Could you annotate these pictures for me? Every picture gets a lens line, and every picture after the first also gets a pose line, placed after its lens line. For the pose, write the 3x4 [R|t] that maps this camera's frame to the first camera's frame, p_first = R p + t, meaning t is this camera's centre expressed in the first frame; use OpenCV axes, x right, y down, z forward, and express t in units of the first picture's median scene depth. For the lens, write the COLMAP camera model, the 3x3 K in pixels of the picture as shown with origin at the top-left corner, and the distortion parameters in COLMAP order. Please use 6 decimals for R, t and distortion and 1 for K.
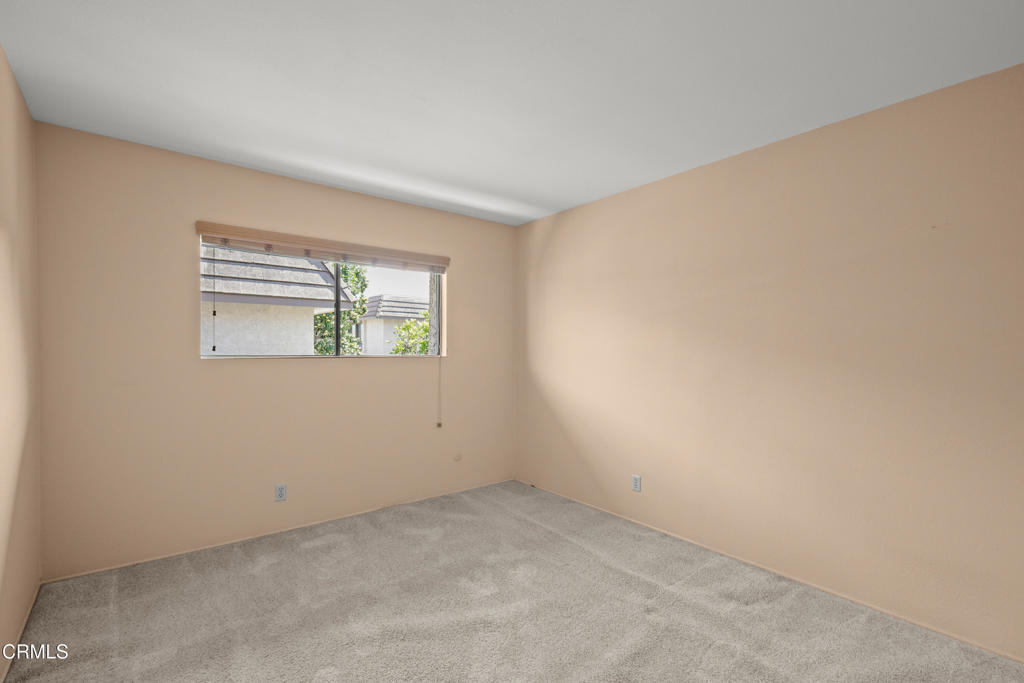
lens RADIAL K [[465.7, 0, 516.5], [0, 465.7, 336.2], [0, 0, 1]] dist [0.000598, 0.000241]
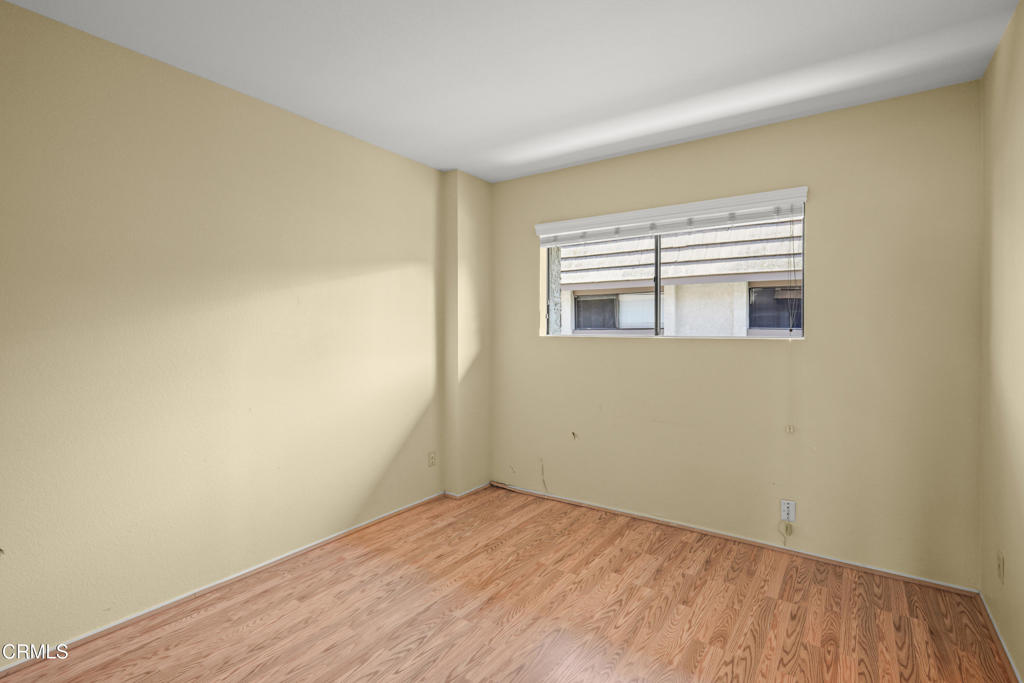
lens RADIAL K [[465.7, 0, 516.5], [0, 465.7, 336.2], [0, 0, 1]] dist [0.000598, 0.000241]
pose [[0.262163, 0.016005, -0.964891, 0.315663], [0.027421, 0.999335, 0.024026, 0.006710], [0.964634, -0.032757, 0.261550, 0.372145]]
